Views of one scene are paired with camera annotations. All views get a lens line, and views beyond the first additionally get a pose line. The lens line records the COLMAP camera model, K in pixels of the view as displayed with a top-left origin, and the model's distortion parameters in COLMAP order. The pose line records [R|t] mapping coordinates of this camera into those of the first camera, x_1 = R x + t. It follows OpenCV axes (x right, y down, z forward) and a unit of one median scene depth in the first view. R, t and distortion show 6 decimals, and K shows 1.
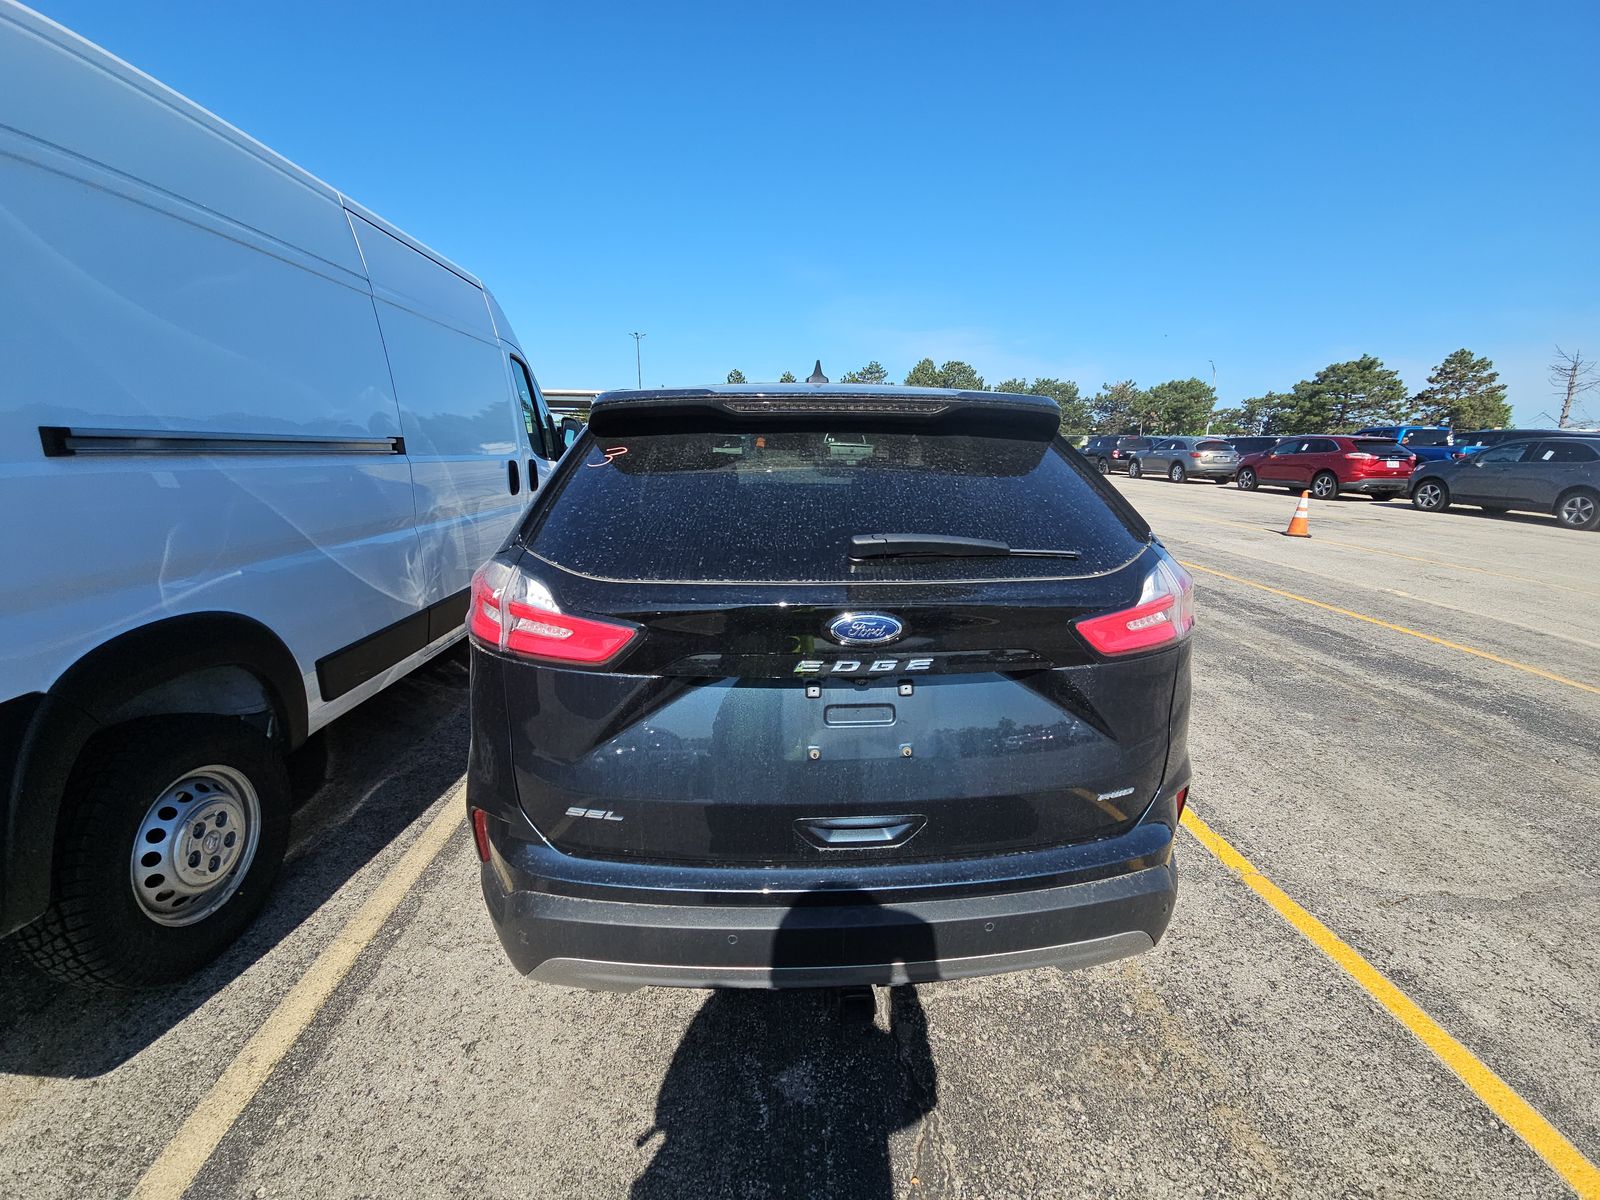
lens RADIAL K [[637.3, 0, 803.2], [0, 637.3, 620.3], [0, 0, 1]] dist [0.032895, -0.020842]
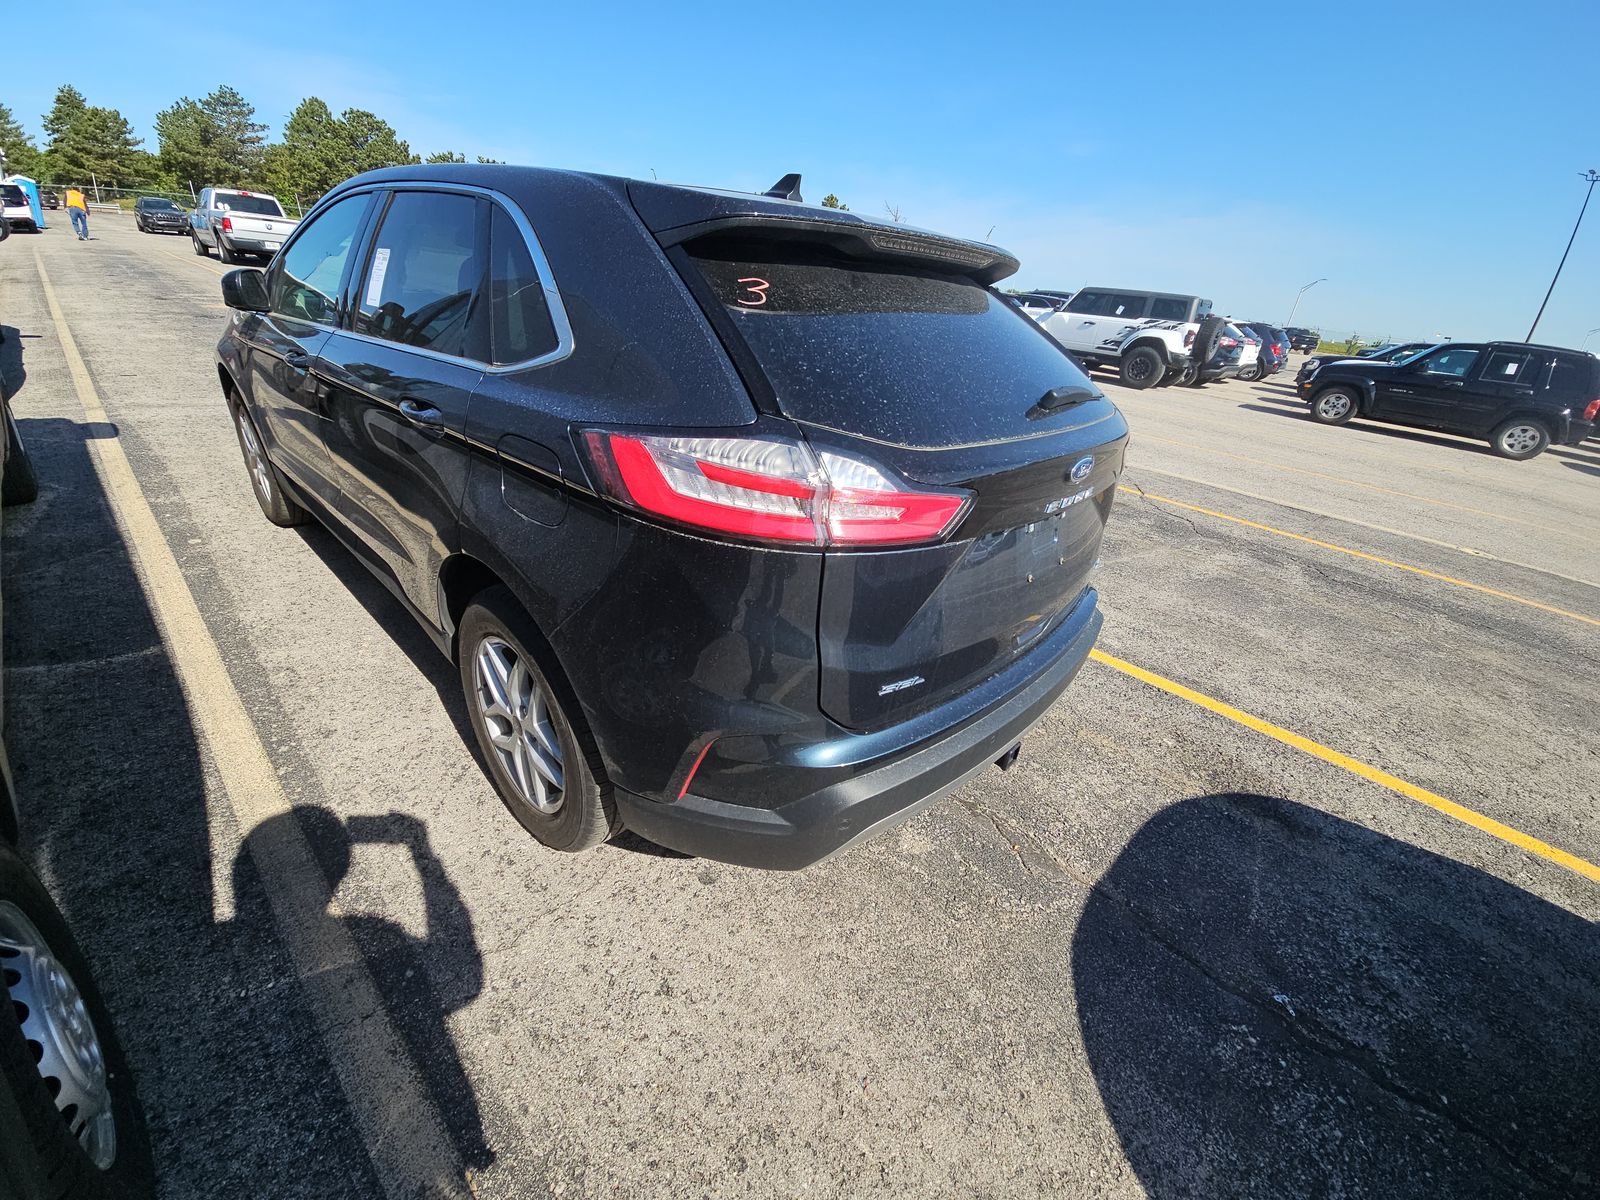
lens RADIAL K [[637.3, 0, 803.2], [0, 637.3, 620.3], [0, 0, 1]] dist [0.032895, -0.020842]
pose [[0.730763, -0.258915, 0.631624, -0.883360], [0.089347, 0.953596, 0.287527, -0.087709], [-0.676759, -0.153680, 0.719986, 0.318903]]
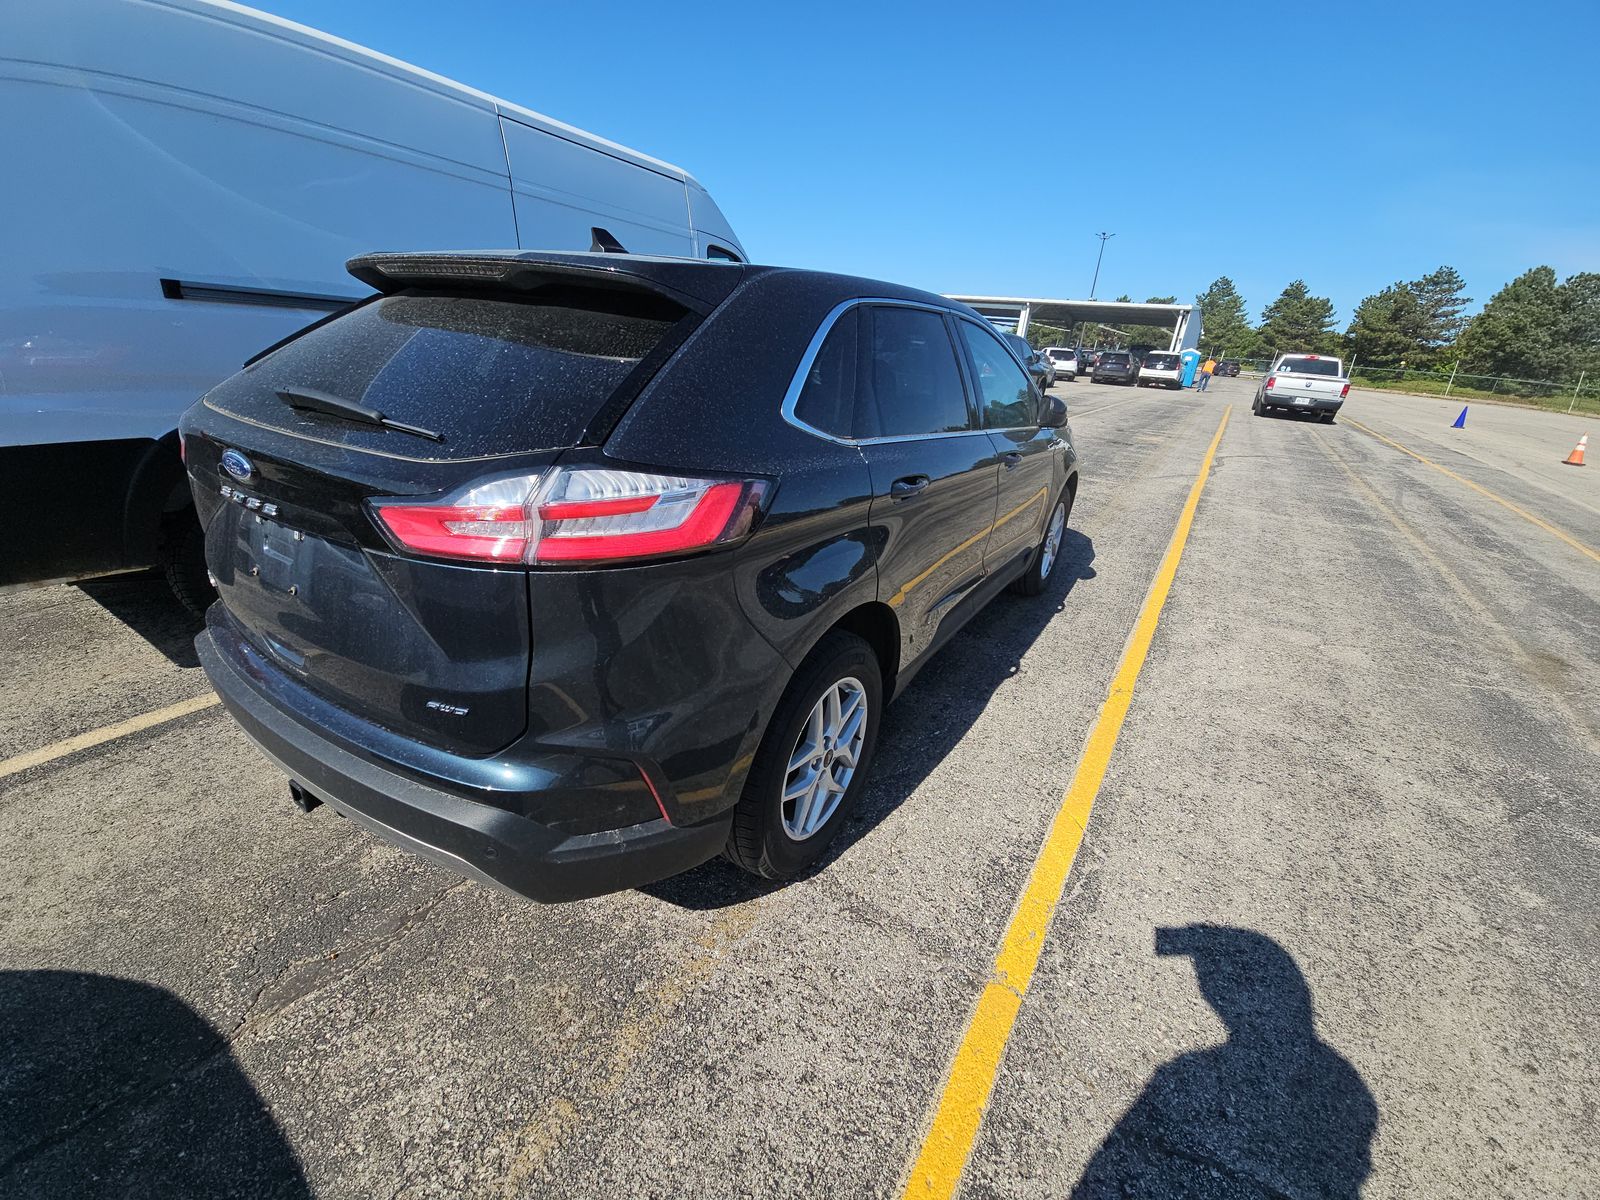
lens RADIAL K [[637.3, 0, 803.2], [0, 637.3, 620.3], [0, 0, 1]] dist [0.032895, -0.020842]
pose [[0.804200, 0.285294, -0.521411, 1.197858], [-0.222083, 0.957962, 0.181627, -0.117200], [0.551309, -0.030268, 0.833752, 0.463132]]
